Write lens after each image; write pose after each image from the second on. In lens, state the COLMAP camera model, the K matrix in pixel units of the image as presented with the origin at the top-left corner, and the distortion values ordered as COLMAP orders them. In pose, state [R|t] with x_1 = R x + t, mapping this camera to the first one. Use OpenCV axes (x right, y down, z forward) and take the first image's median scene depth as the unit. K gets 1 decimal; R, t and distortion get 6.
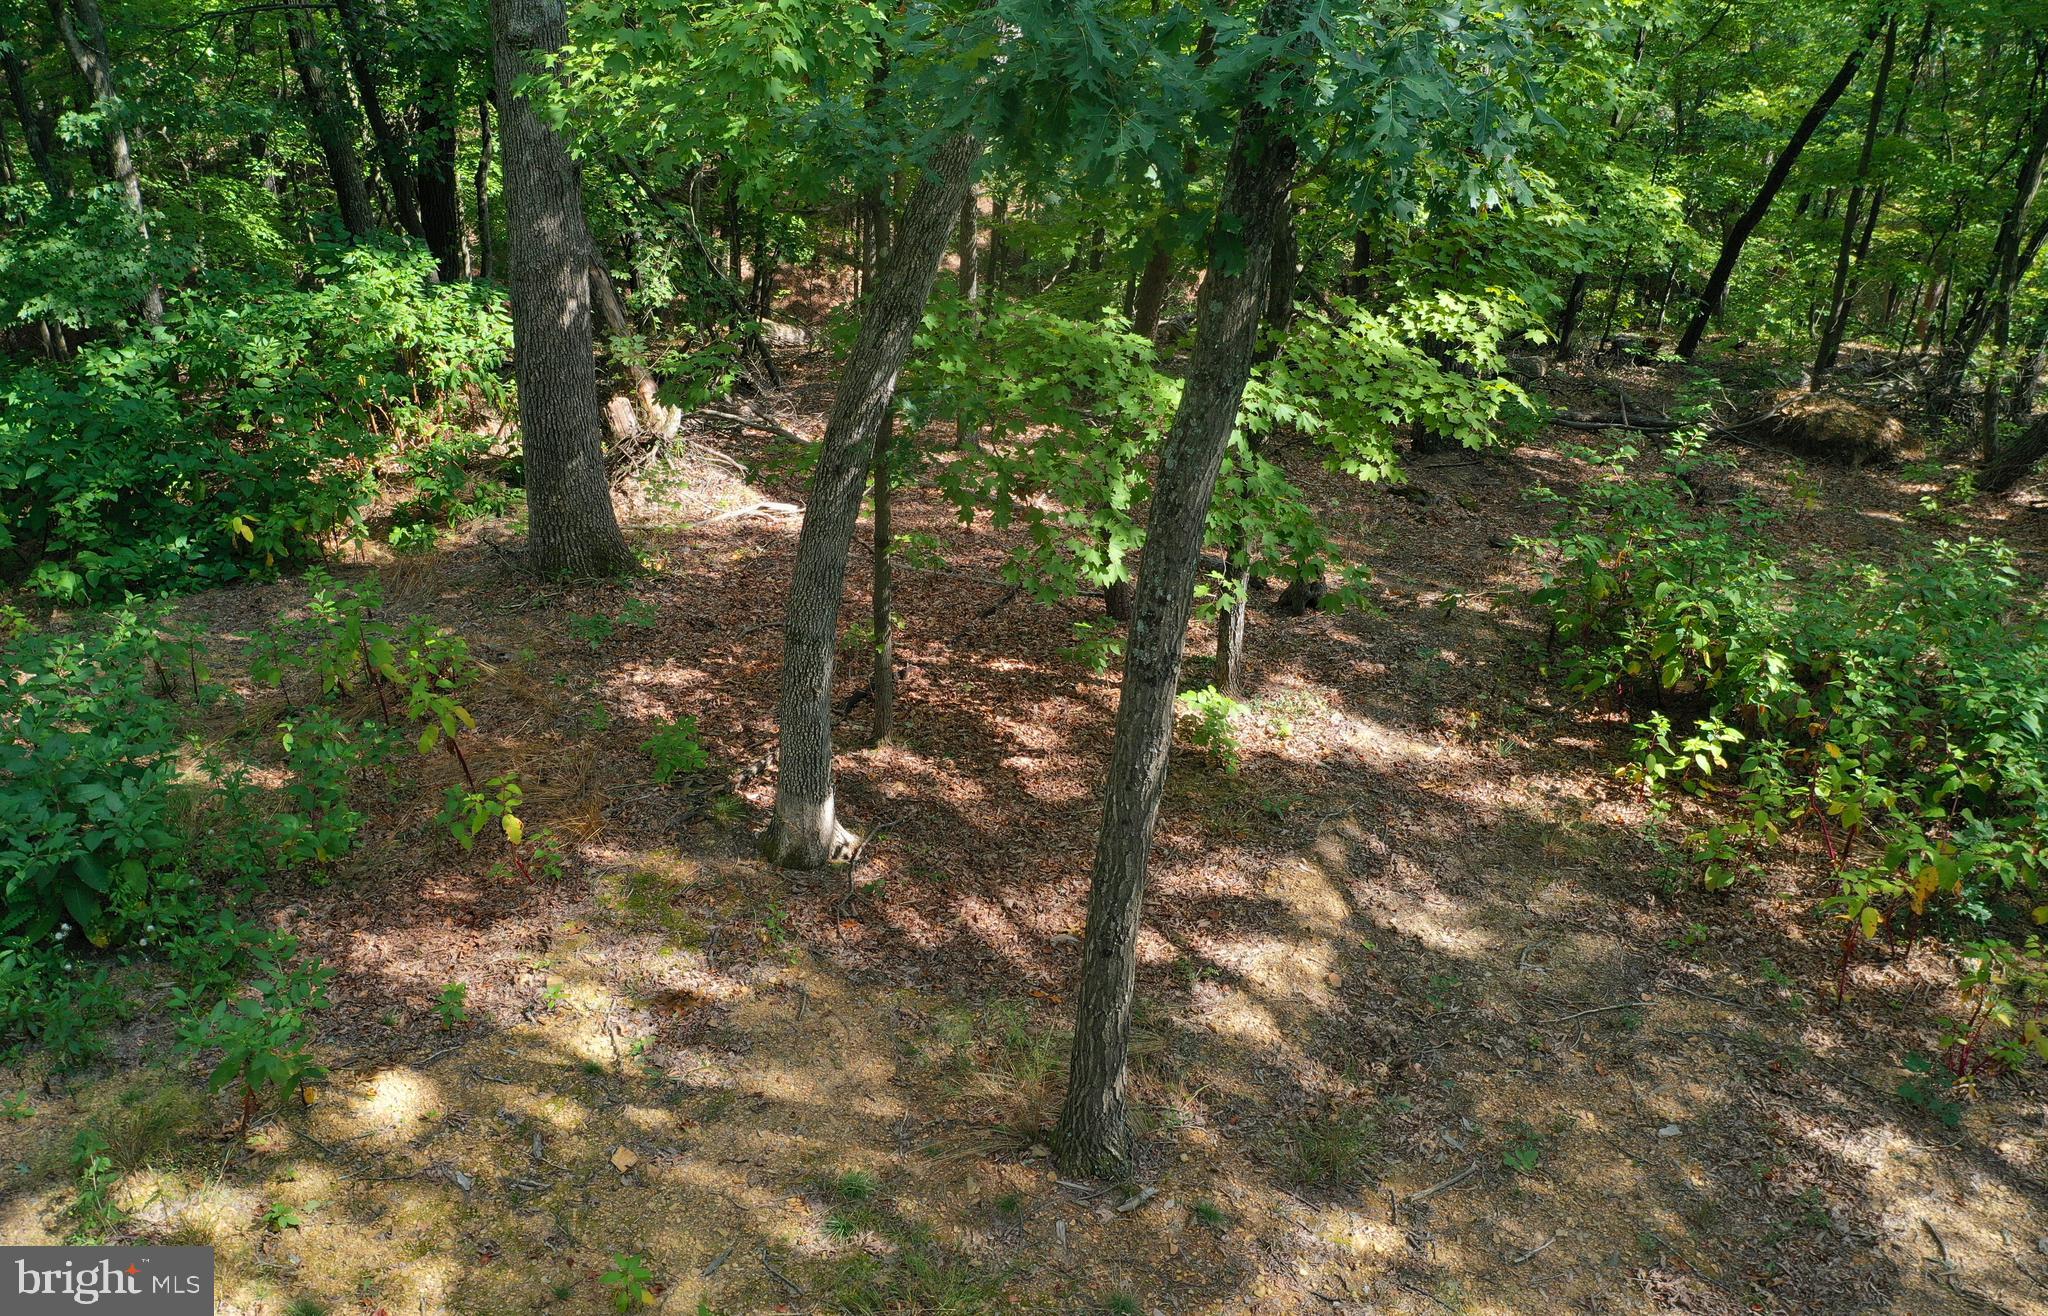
lens RADIAL K [[1843.5, 0, 1021.6], [0, 1843.5, 586.2], [0, 0, 1]] dist [0.007091, -0.014671]
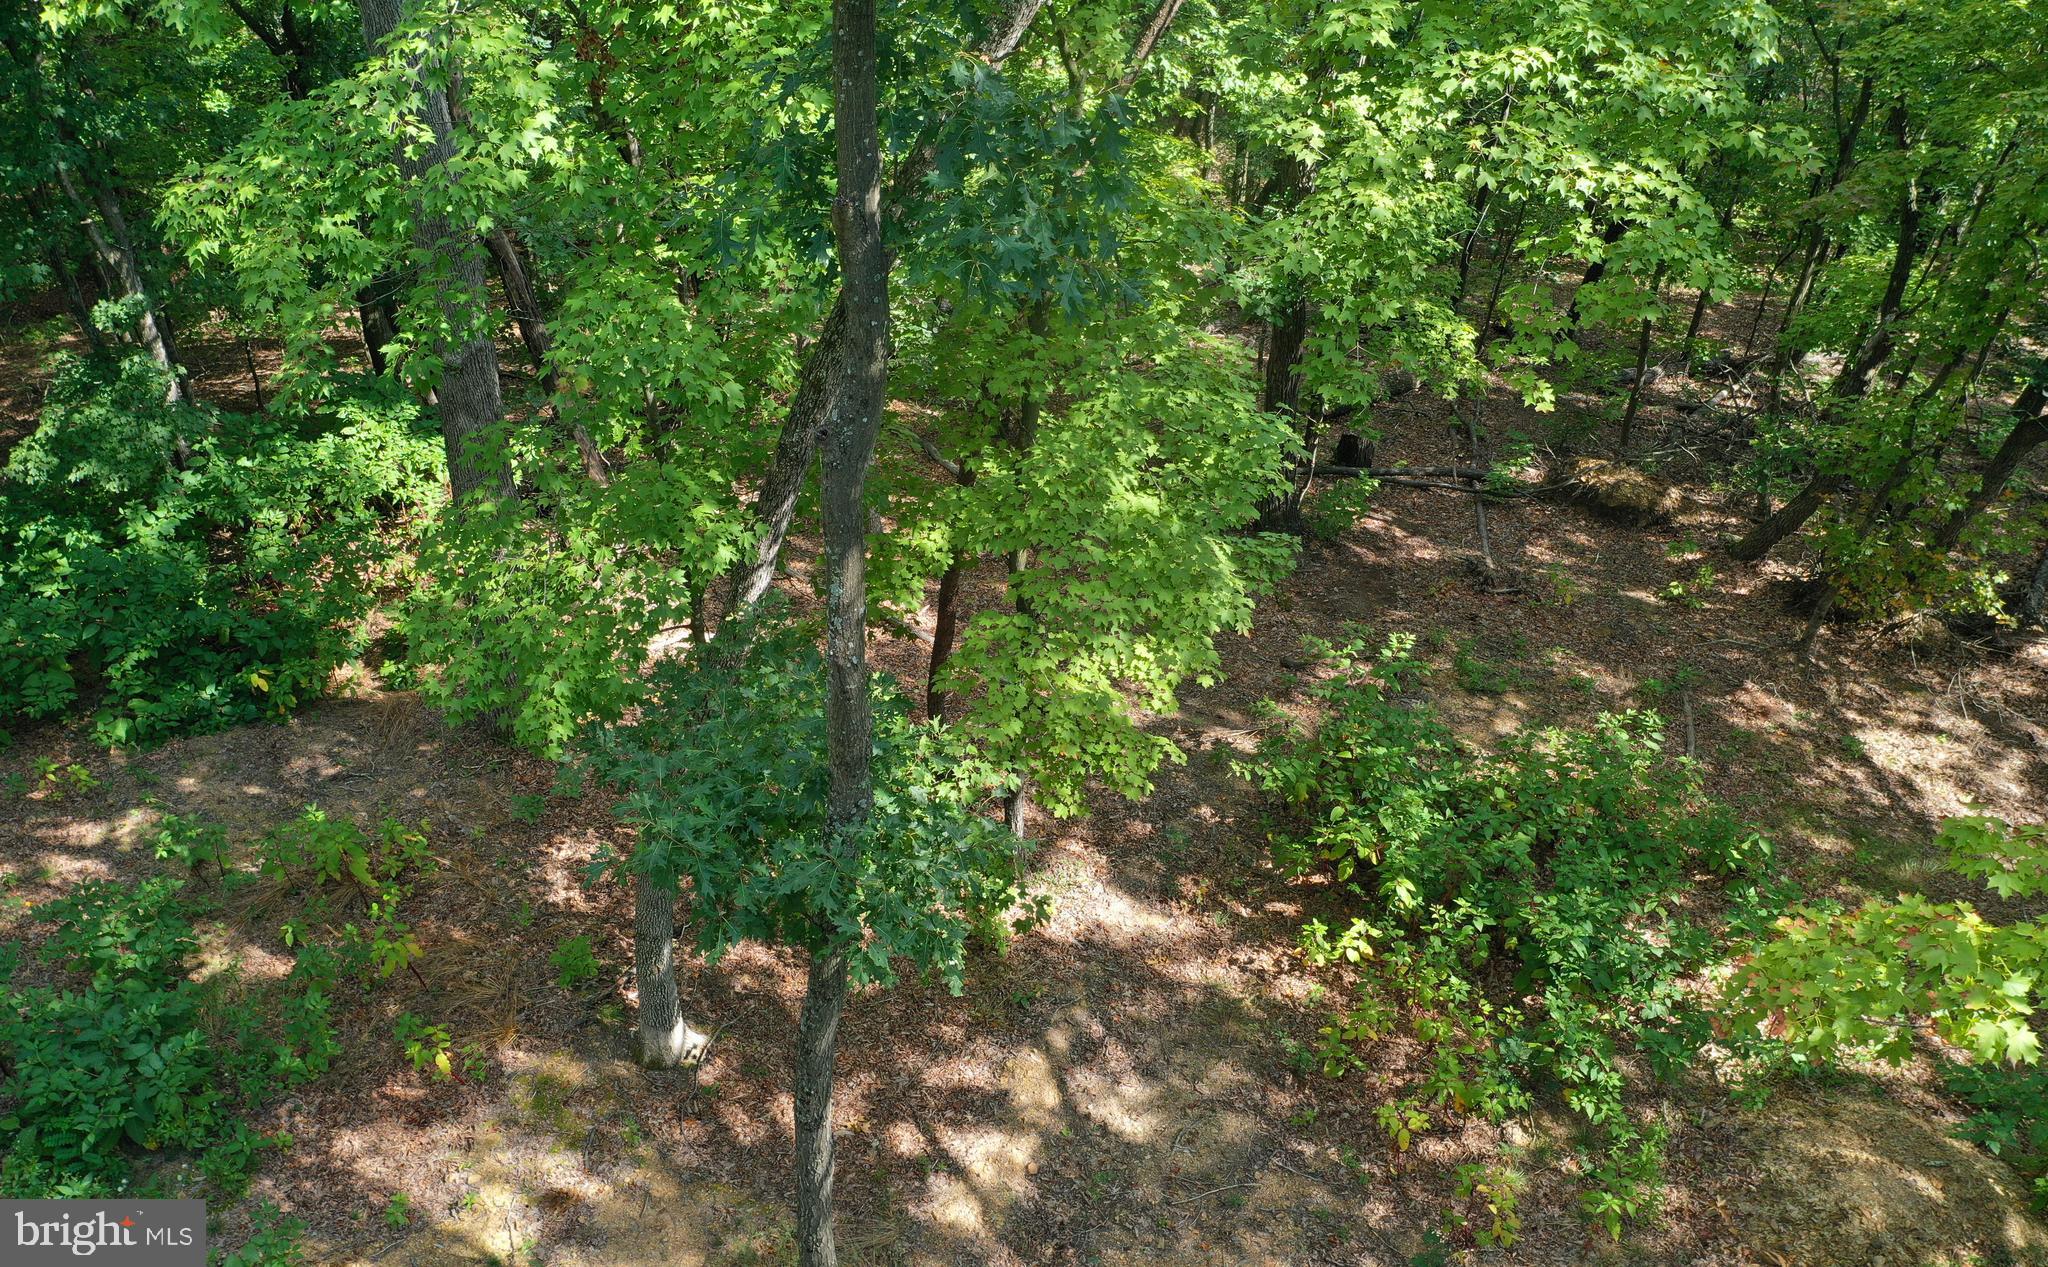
lens RADIAL K [[1705.3, 0, 1025.3], [0, 1705.3, 632.2], [0, 0, 1]] dist [-0.002939, 0.007310]
pose [[0.999990, 0.003347, 0.002879, 0.143106], [-0.003654, 0.993457, 0.114151, -0.307163], [-0.002478, -0.114160, 0.993459, -0.220423]]
